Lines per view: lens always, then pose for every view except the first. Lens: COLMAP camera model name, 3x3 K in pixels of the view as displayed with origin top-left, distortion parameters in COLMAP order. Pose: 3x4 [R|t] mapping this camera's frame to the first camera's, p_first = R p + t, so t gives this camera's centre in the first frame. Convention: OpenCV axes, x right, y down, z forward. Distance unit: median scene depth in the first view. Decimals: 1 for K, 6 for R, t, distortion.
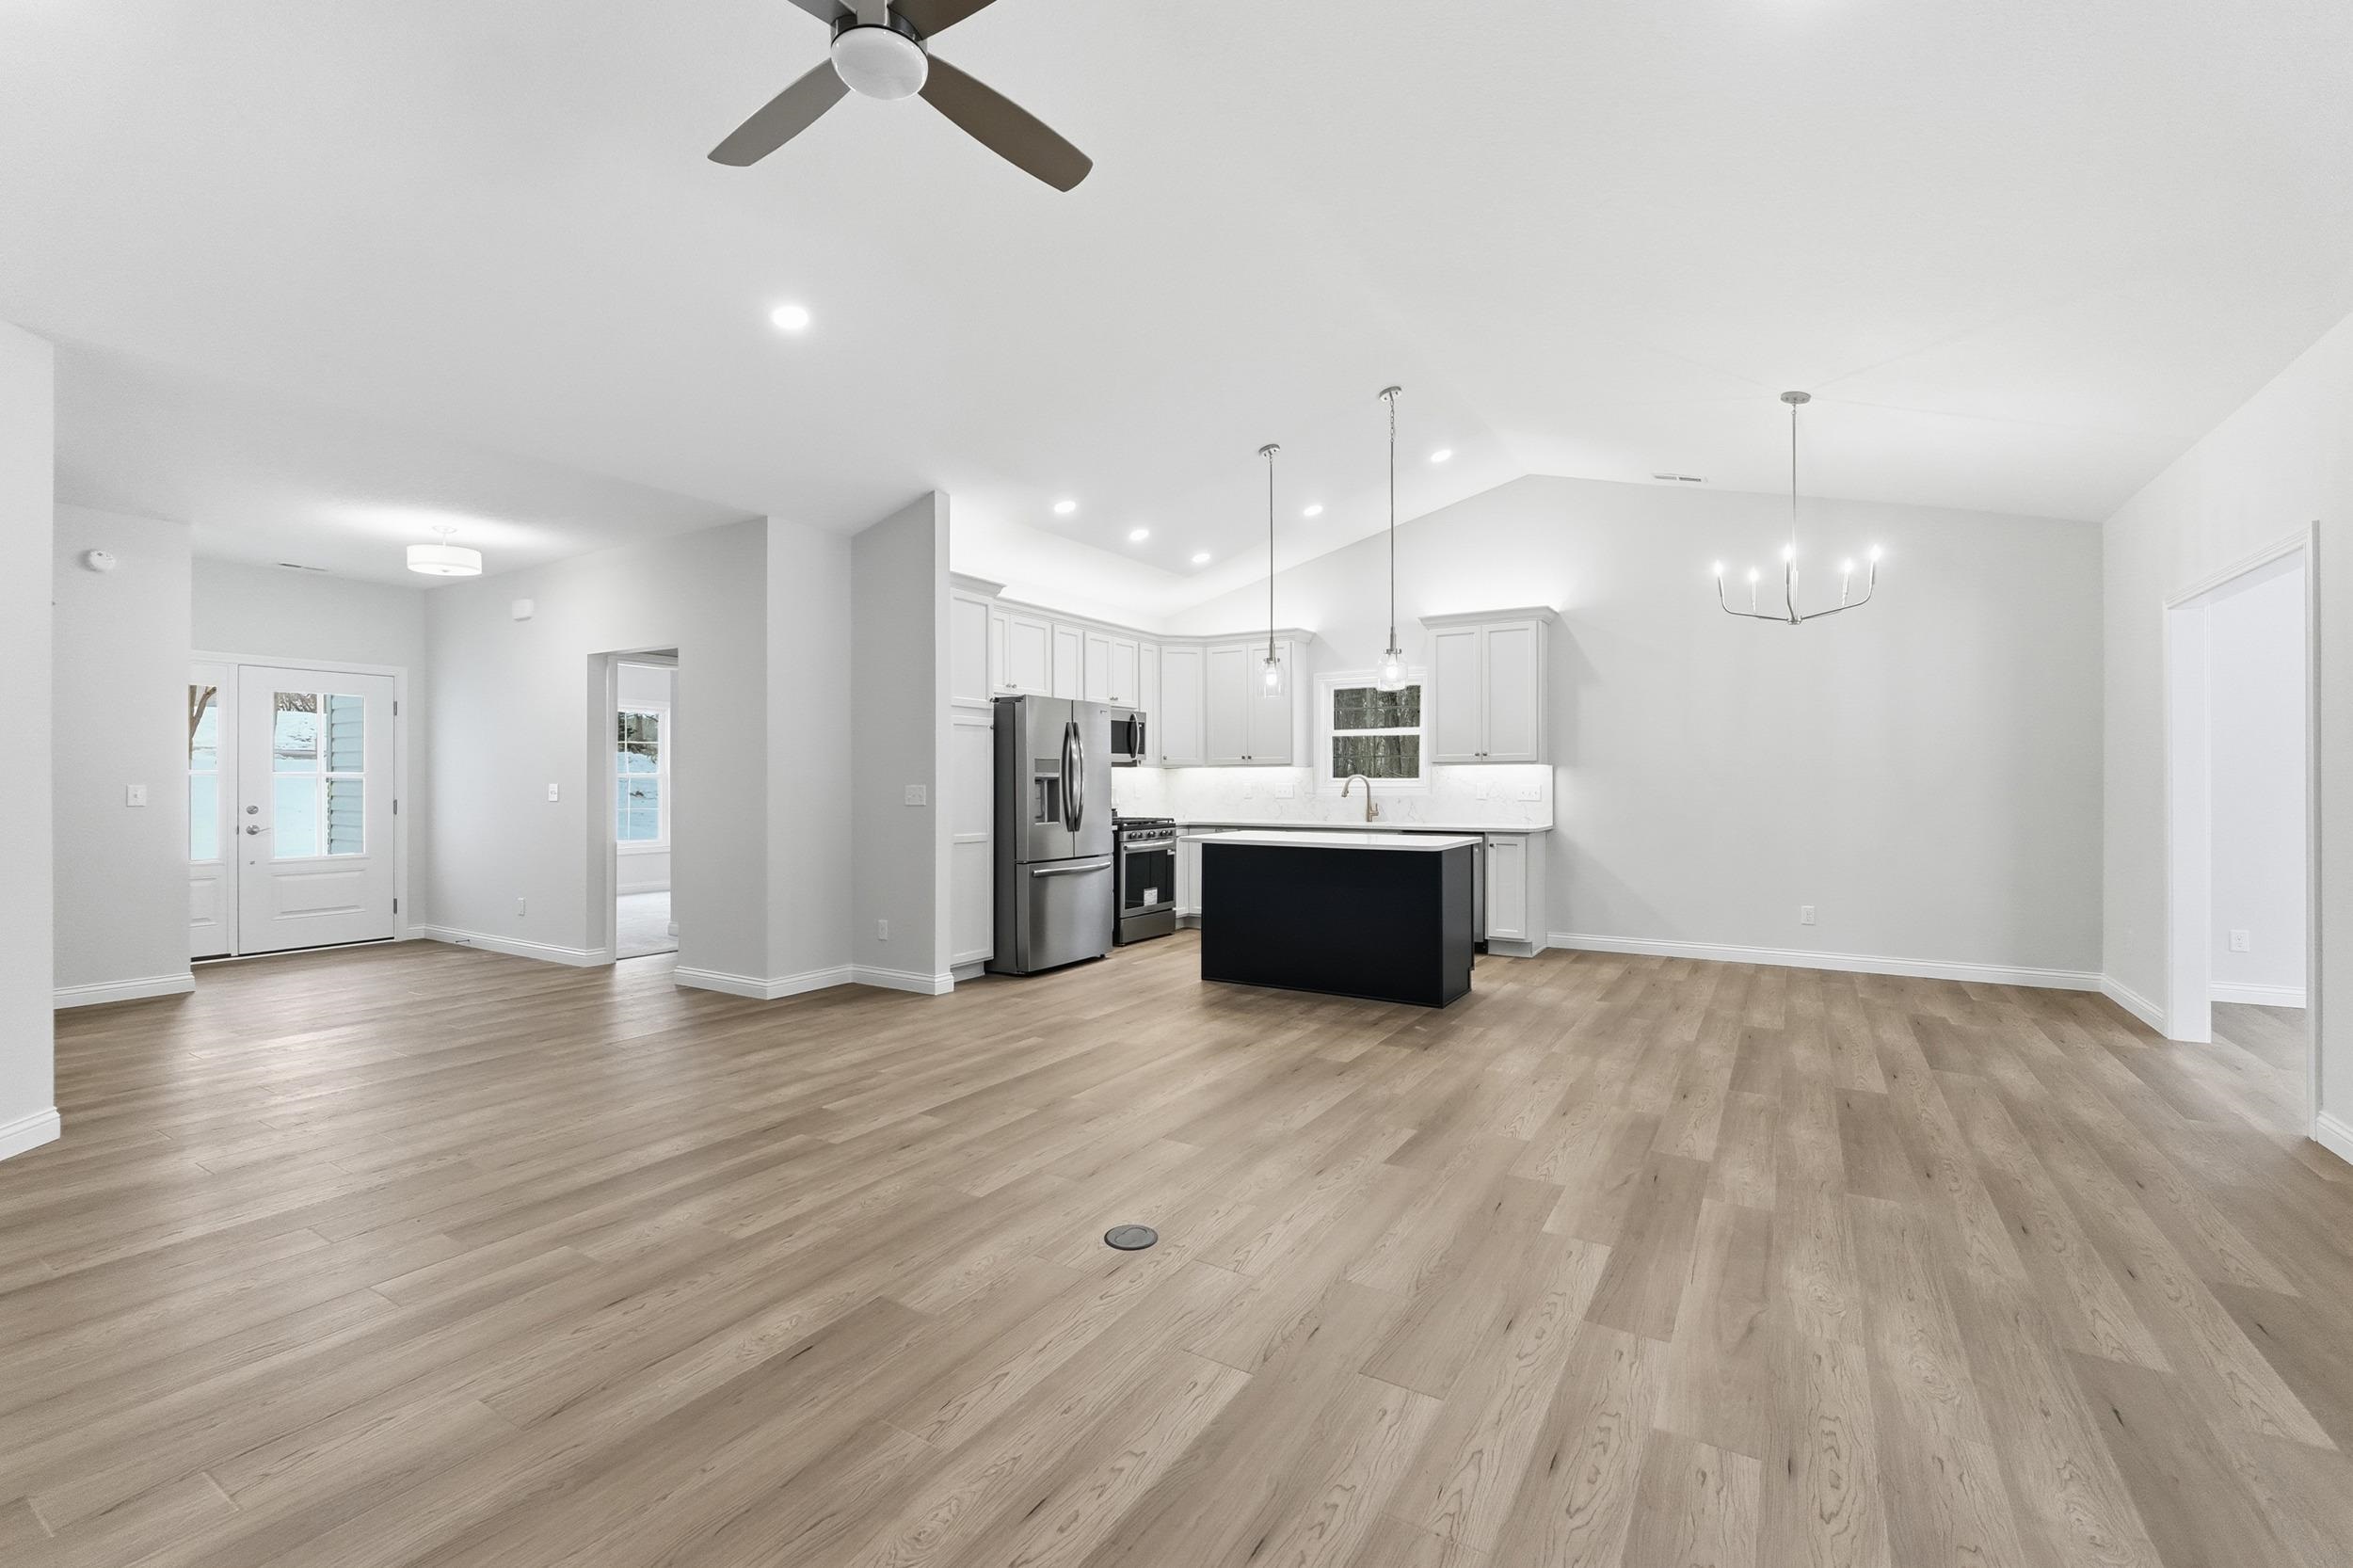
lens RADIAL K [[1001.3, 0, 1177.8], [0, 1001.3, 781.1], [0, 0, 1]] dist [-0.001459, 0.000064]
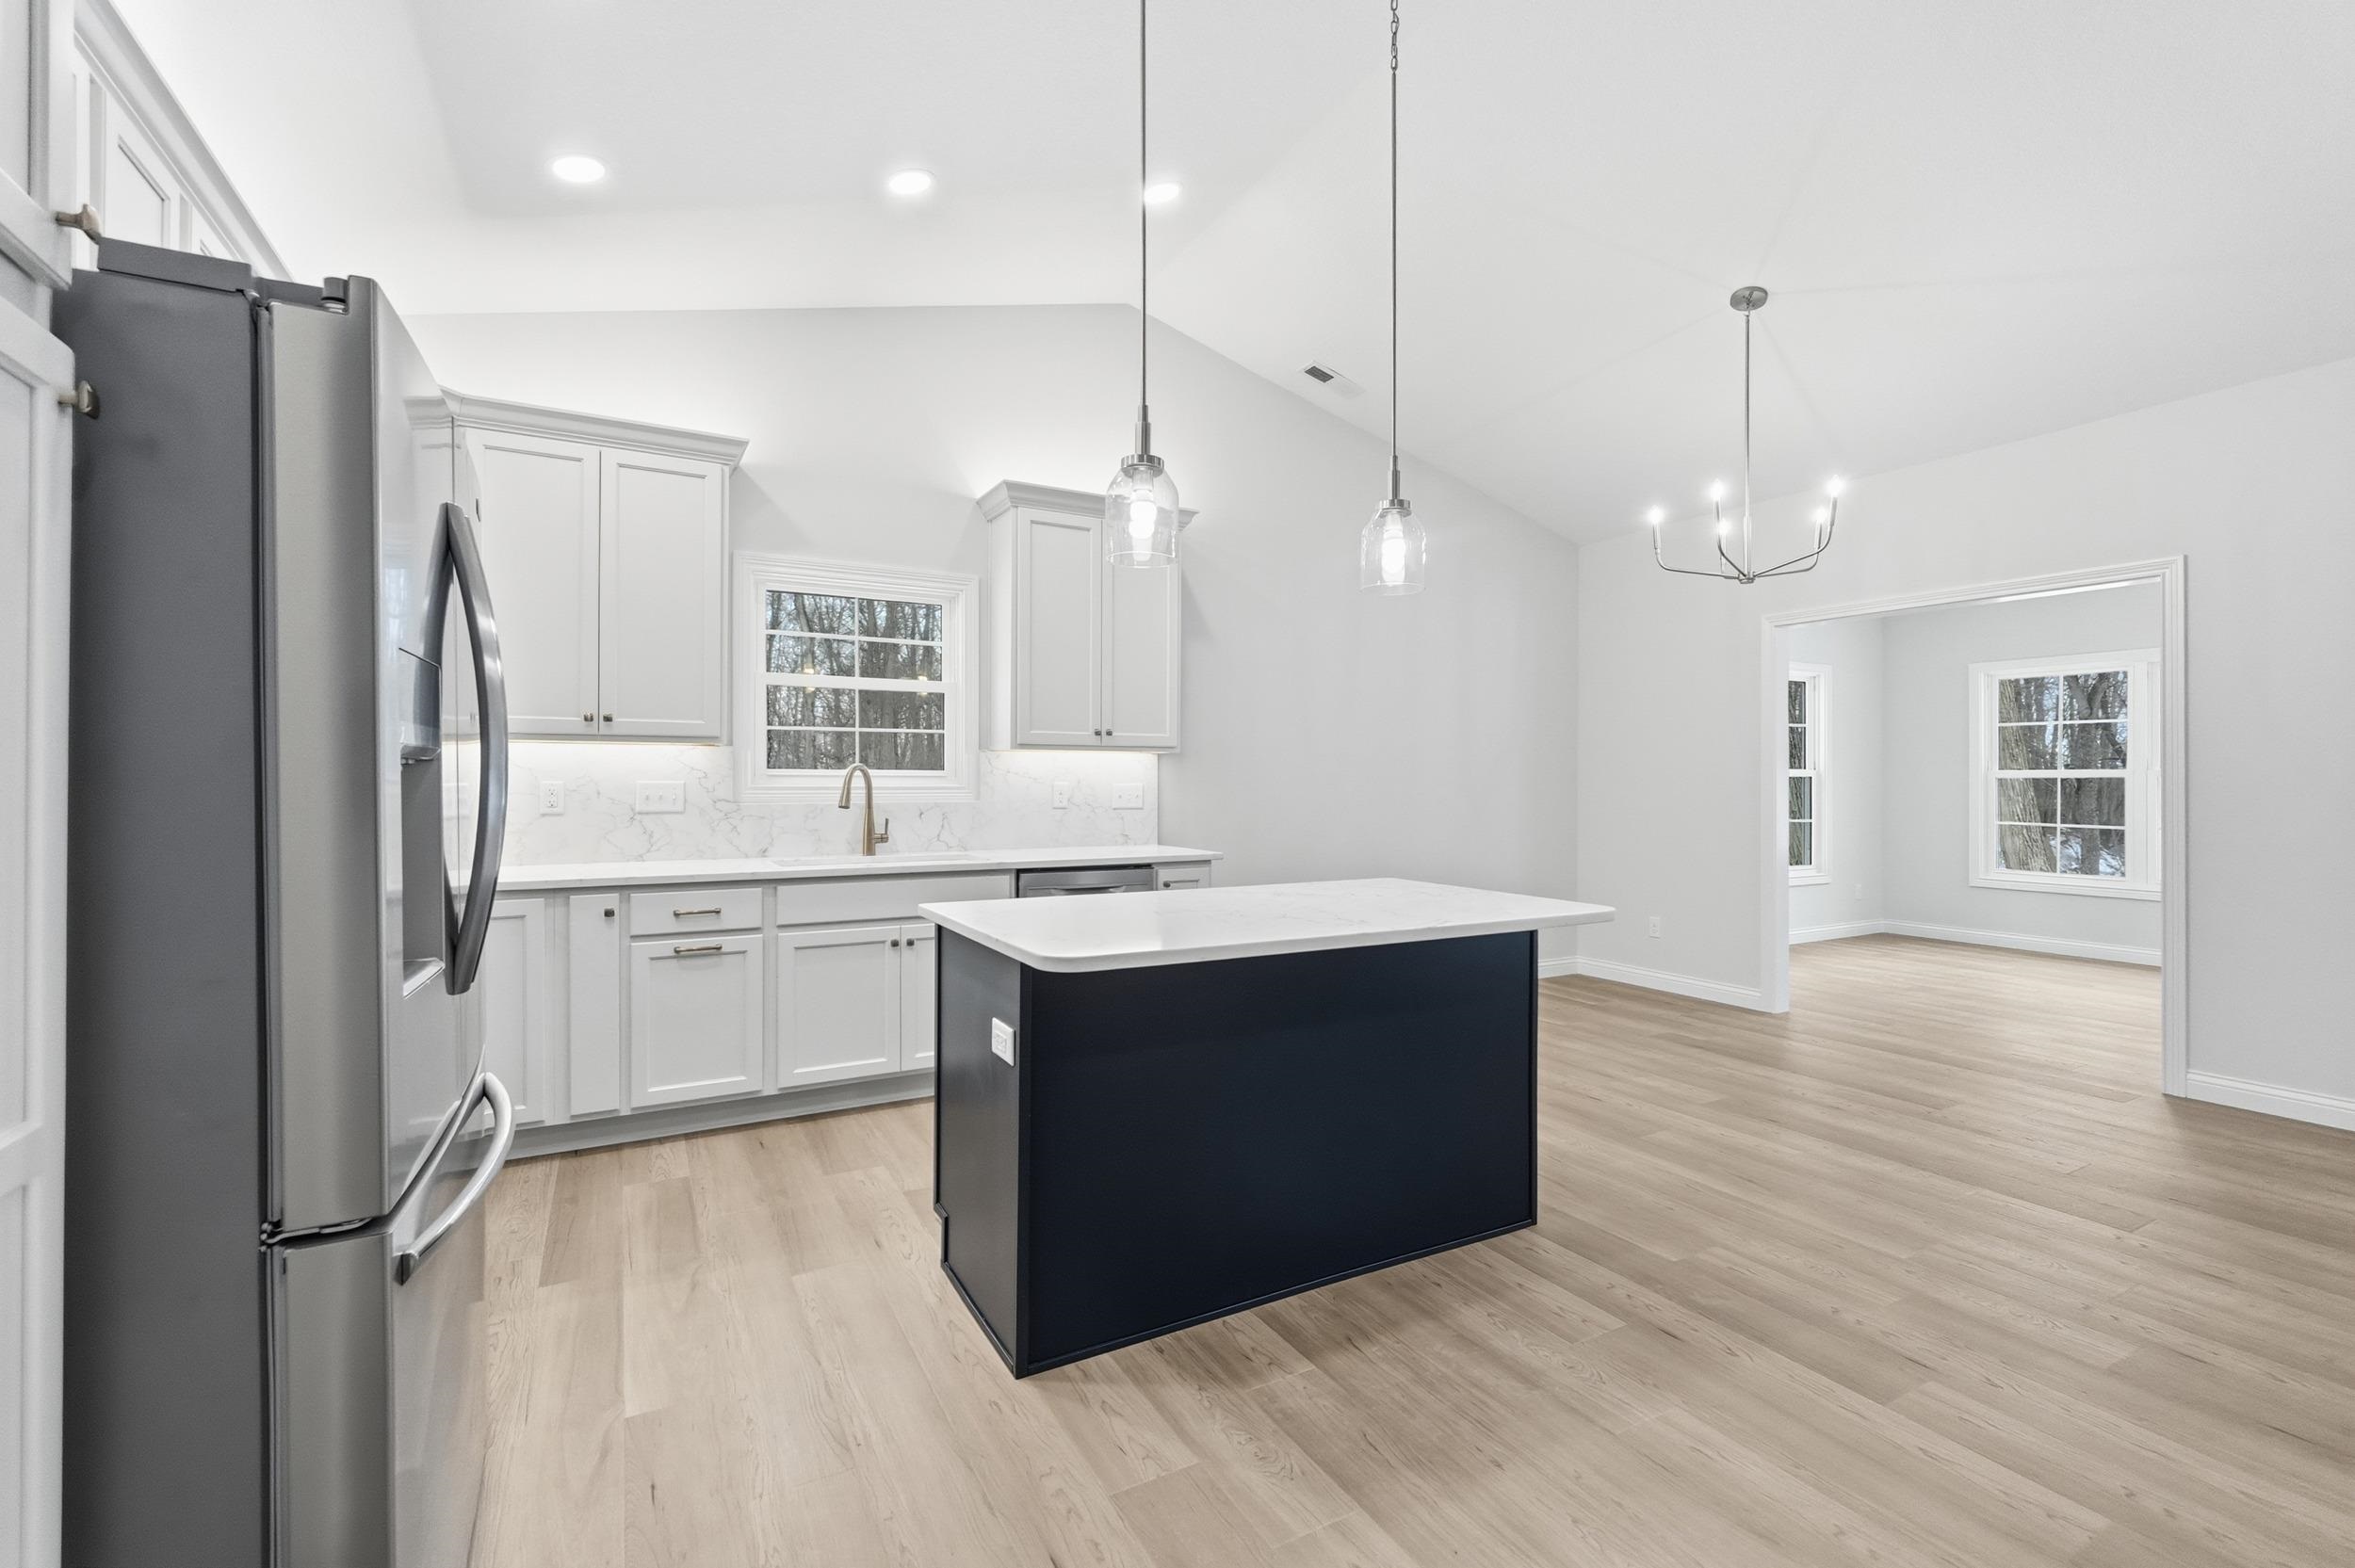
lens RADIAL K [[997.6, 0, 1174.4], [0, 997.6, 774.2], [0, 0, 1]] dist [0.000427, 0.000699]
pose [[0.491753, 0.007313, 0.870704, -0.210673], [-0.004294, 0.999973, -0.005973, 0.001519], [-0.870724, -0.000802, 0.491771, 0.708057]]
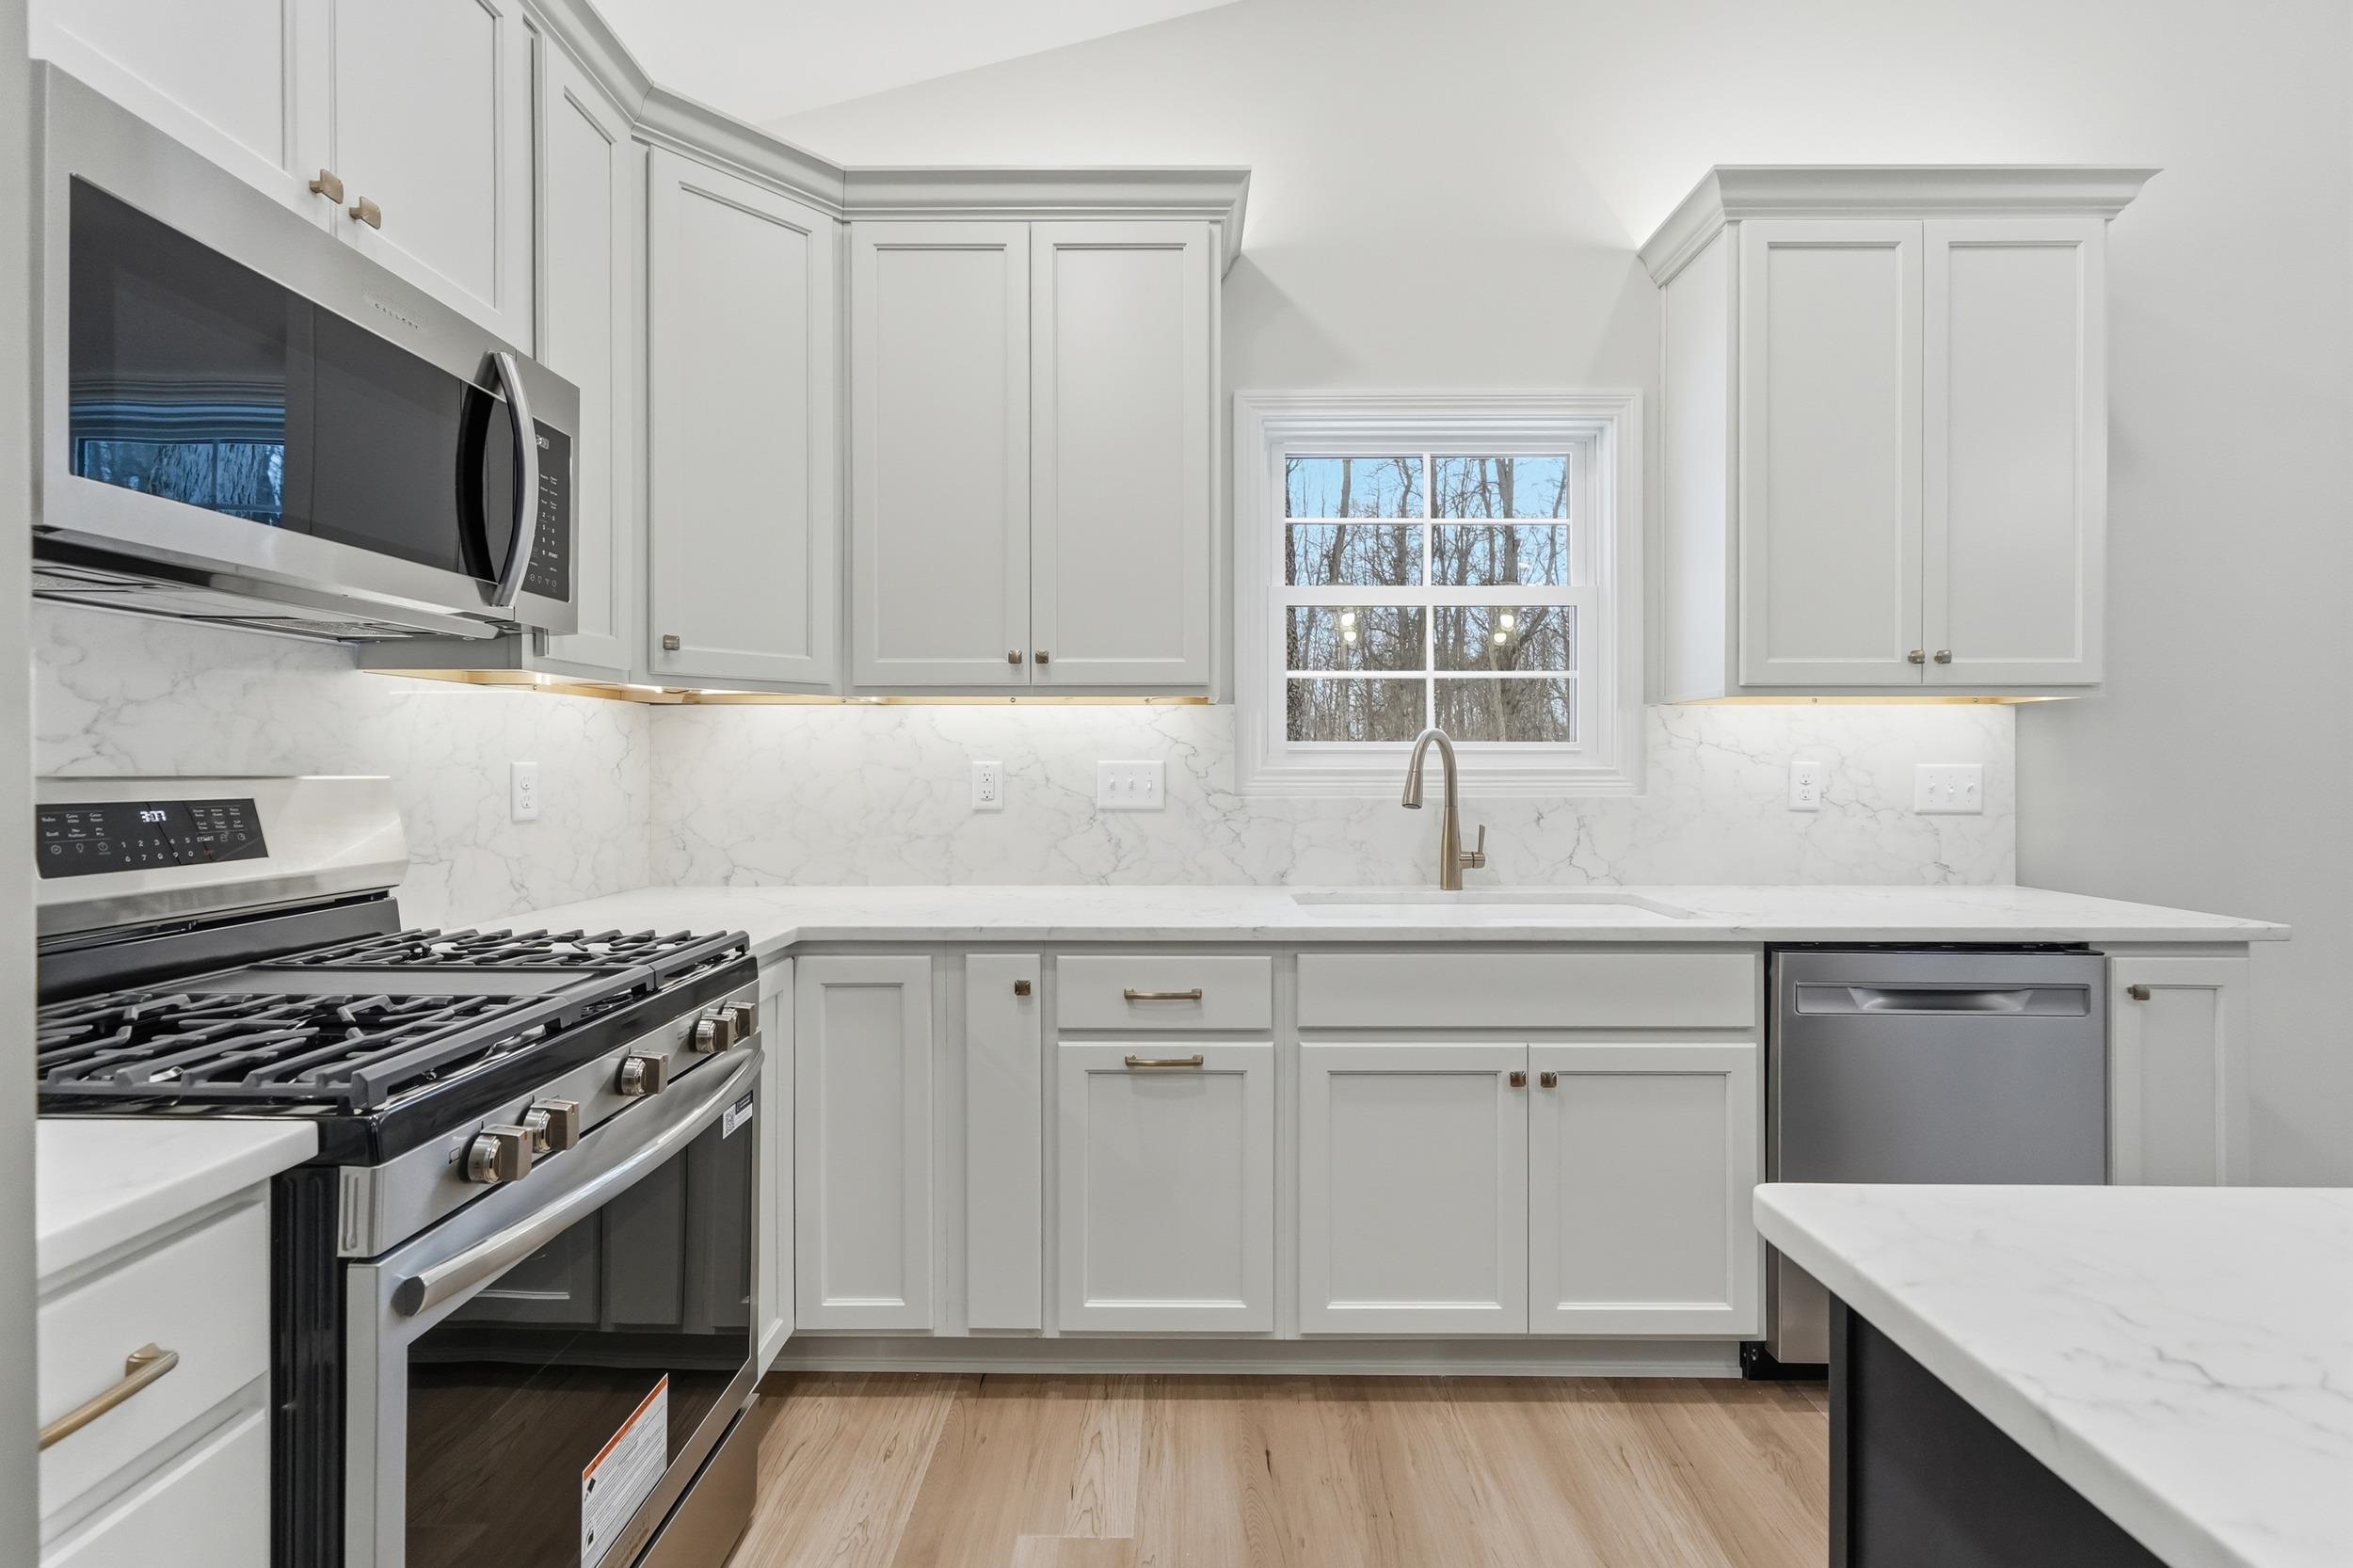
lens RADIAL K [[996.9, 0, 1173.4], [0, 996.9, 774.2], [0, 0, 1]] dist [0.000427, 0.000699]
pose [[0.859153, -0.001969, 0.511715, -0.037512], [-0.001543, 0.999978, 0.006438, 0.005659], [-0.511716, -0.006321, 0.859131, 0.915541]]
